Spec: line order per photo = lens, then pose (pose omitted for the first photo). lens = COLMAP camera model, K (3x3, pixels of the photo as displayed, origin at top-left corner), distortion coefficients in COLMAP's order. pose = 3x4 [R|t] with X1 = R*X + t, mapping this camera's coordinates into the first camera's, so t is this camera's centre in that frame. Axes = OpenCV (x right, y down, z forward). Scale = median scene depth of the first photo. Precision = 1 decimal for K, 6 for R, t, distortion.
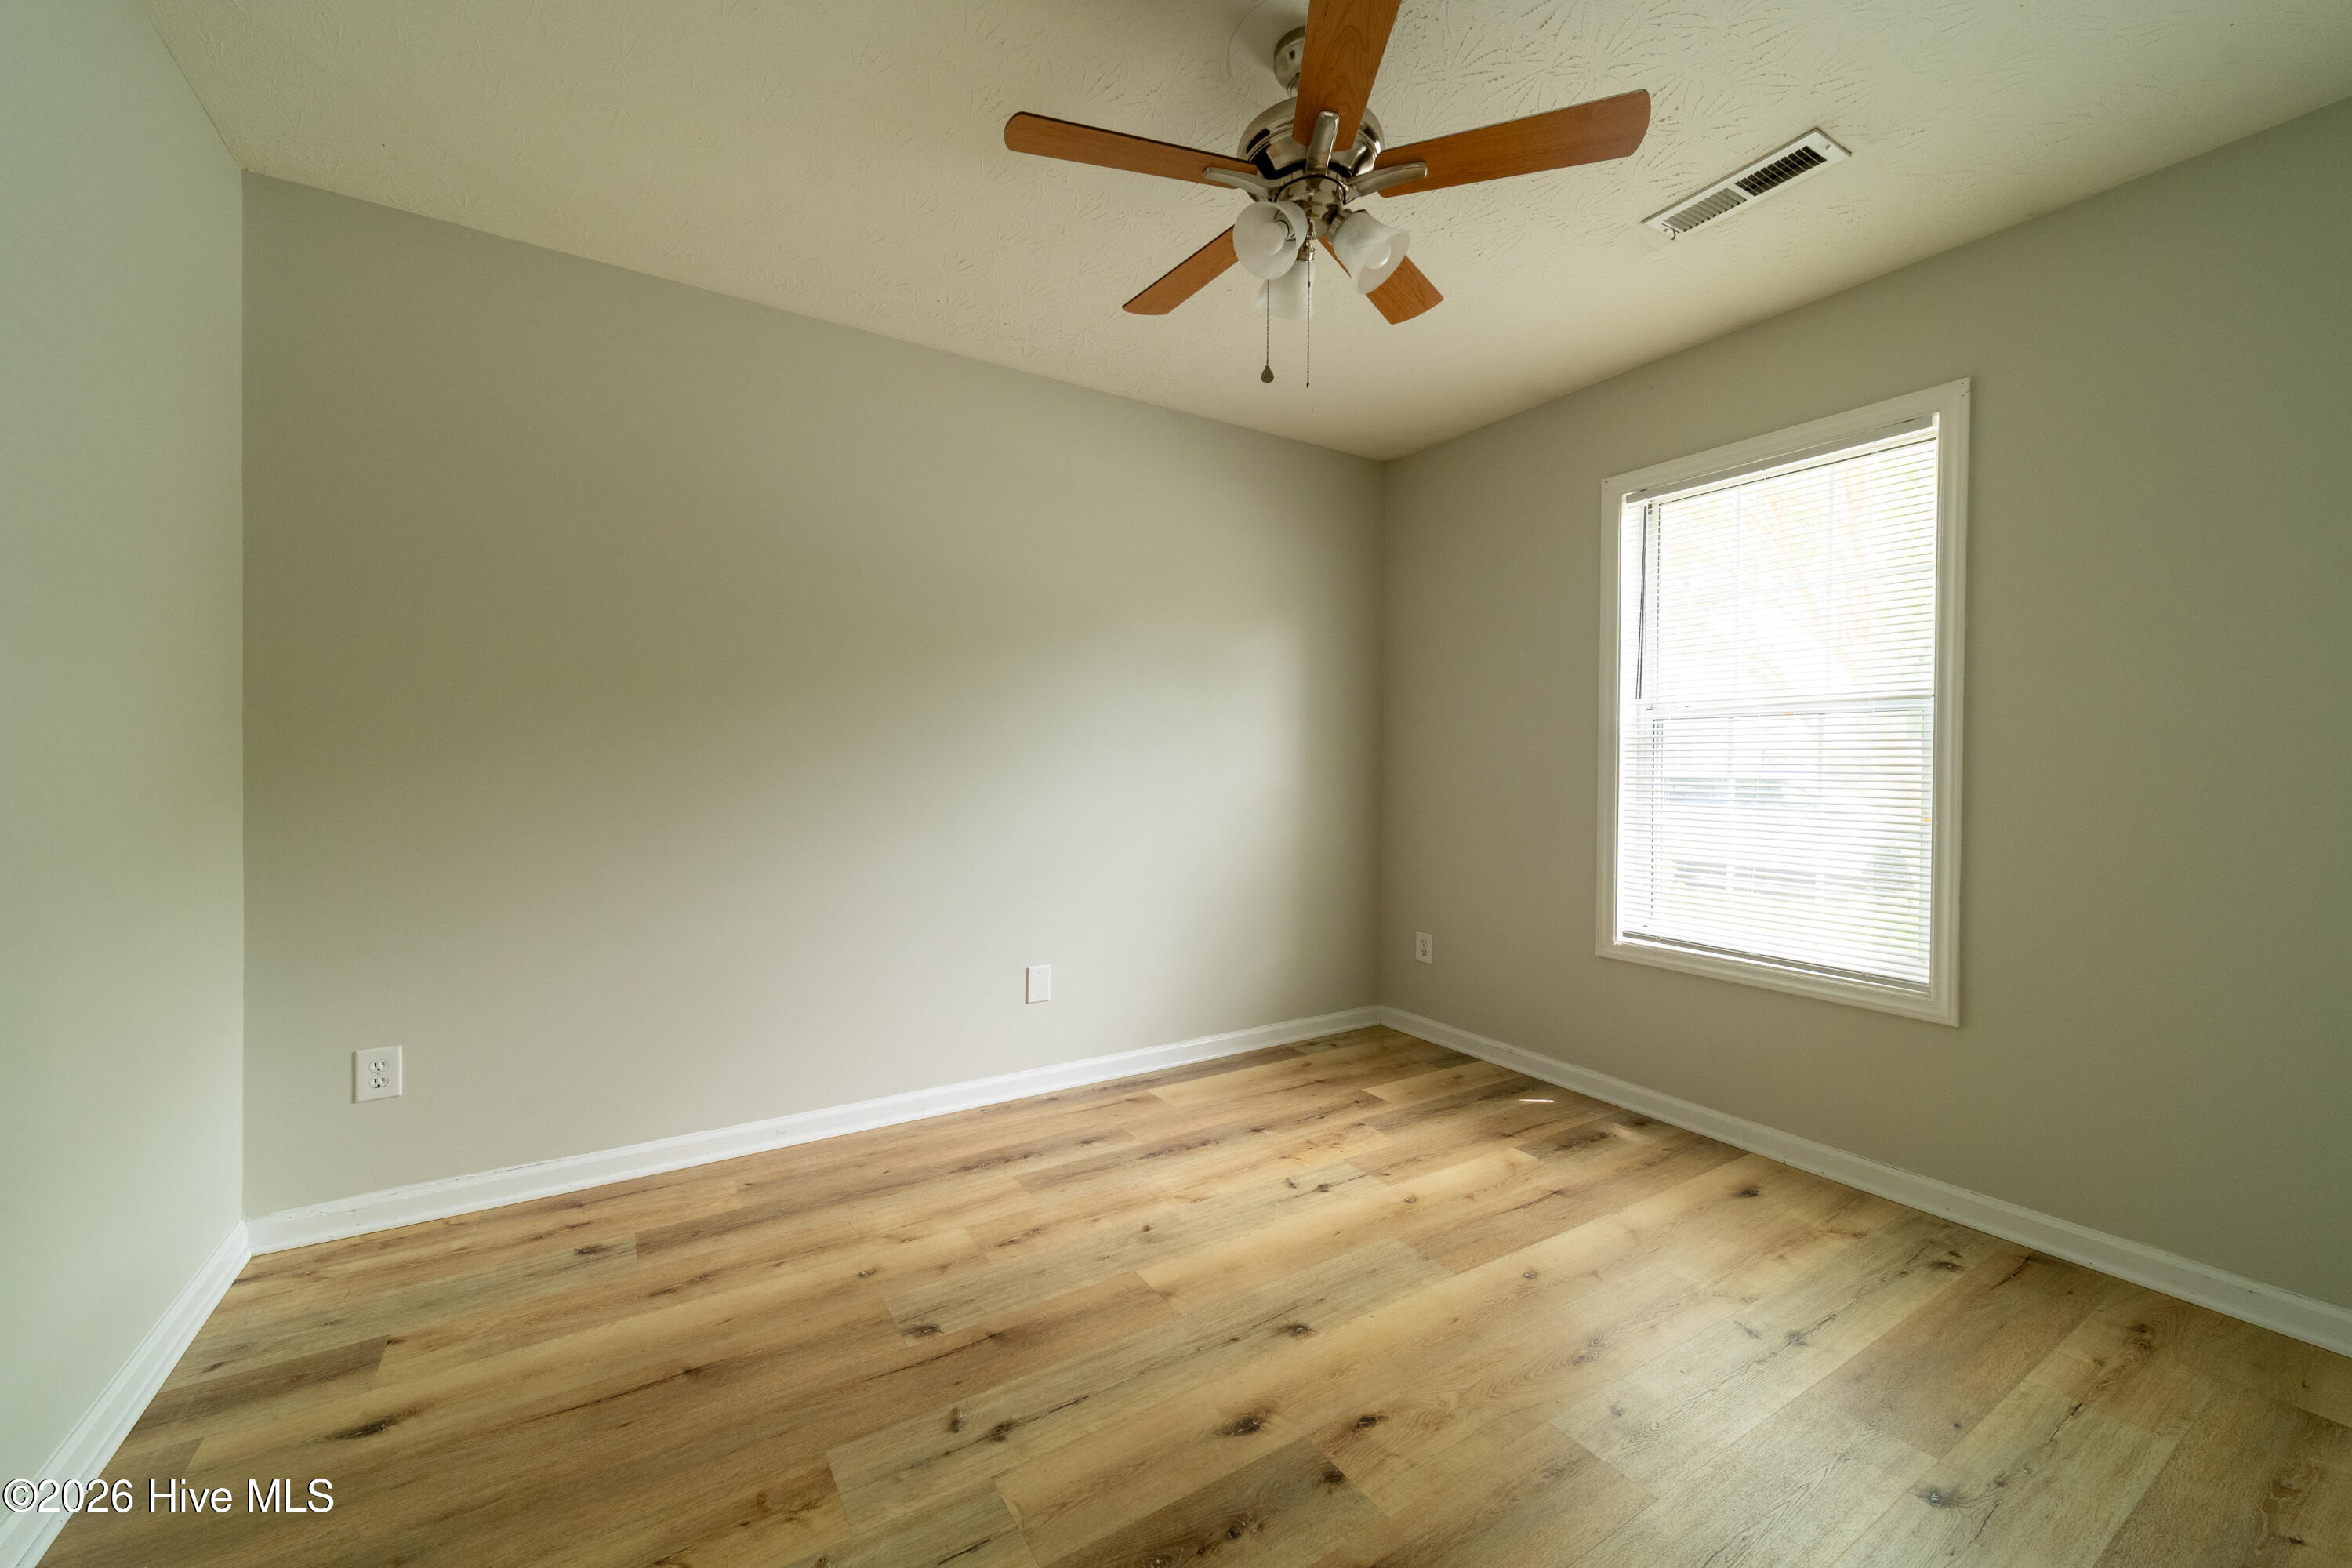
lens RADIAL K [[923.4, 0, 1132.8], [0, 923.4, 768.6], [0, 0, 1]] dist [0.000120, -0.000195]
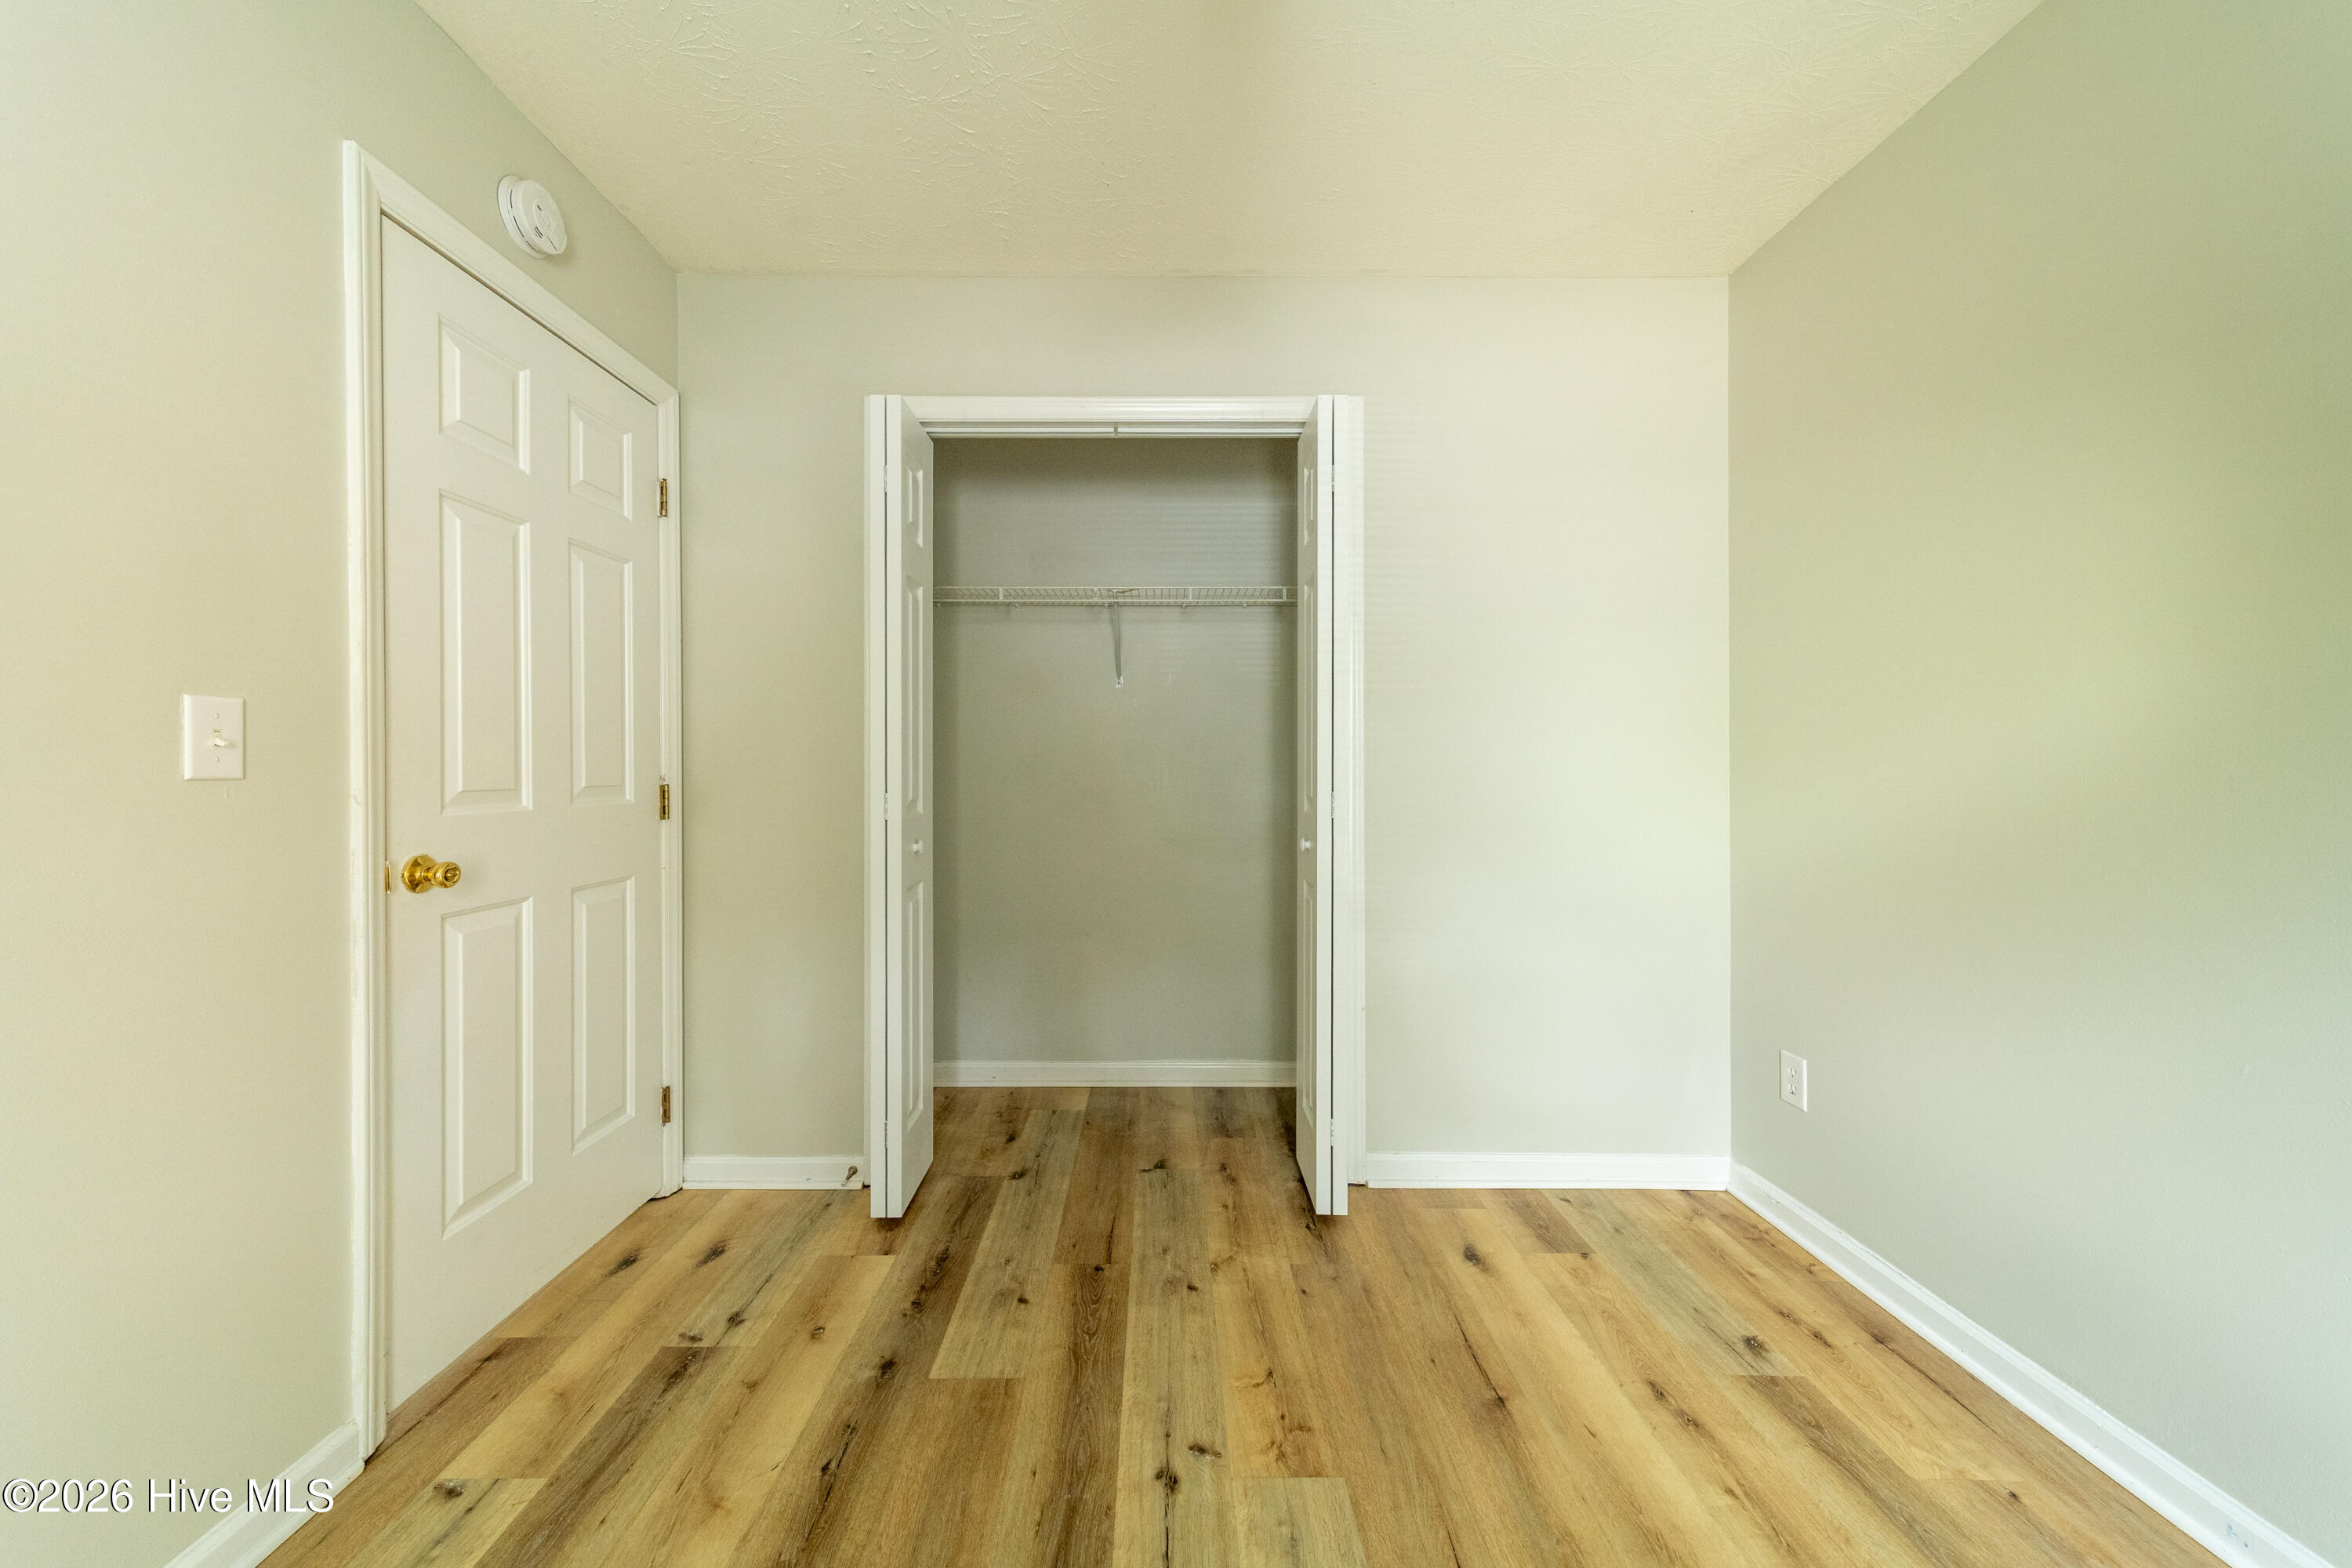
lens RADIAL K [[864.3, 0, 1177.1], [0, 864.3, 775.7], [0, 0, 1]] dist [0.005711, -0.000316]
pose [[-0.514742, -0.000456, -0.857345, 0.494902], [-0.005693, 0.999980, 0.002886, -0.031618], [0.857327, 0.006367, -0.514734, 1.126811]]
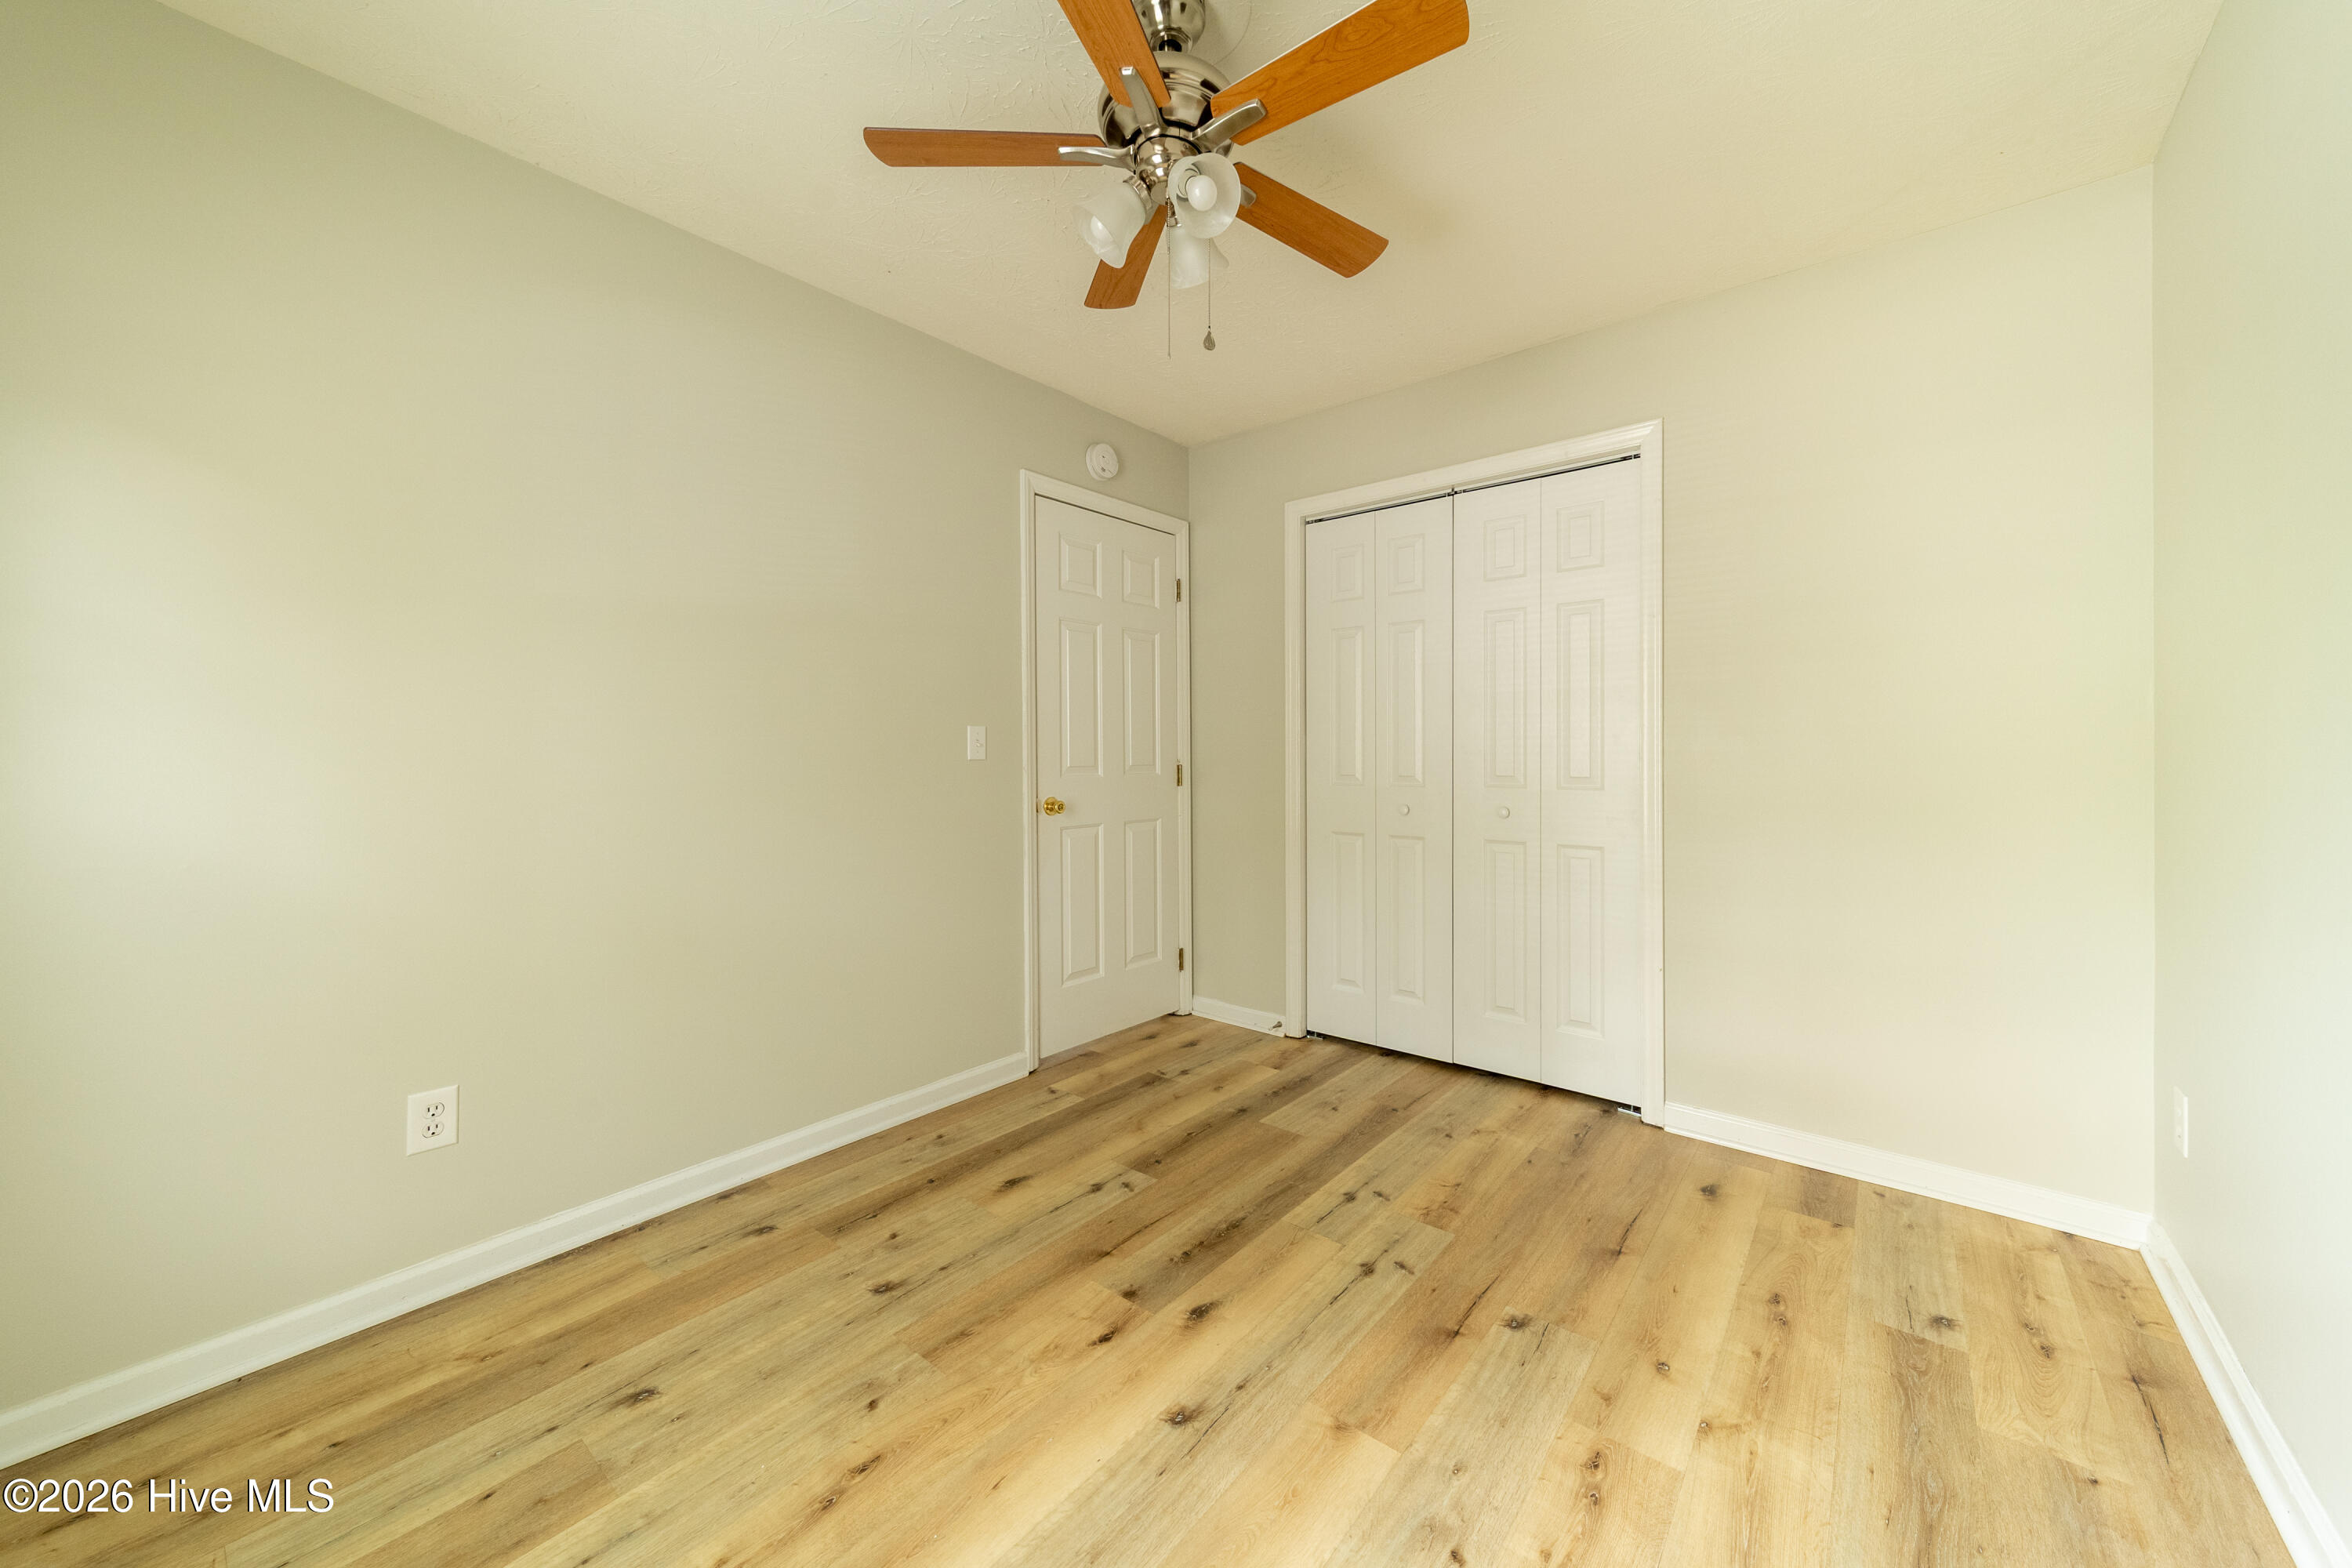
lens RADIAL K [[864.3, 0, 1177.1], [0, 864.3, 775.7], [0, 0, 1]] dist [0.005711, -0.000316]
pose [[-0.947501, 0.002606, -0.319743, 0.464446], [-0.005410, 0.999693, 0.024181, -0.034857], [0.319708, 0.024641, -0.947196, 1.841606]]
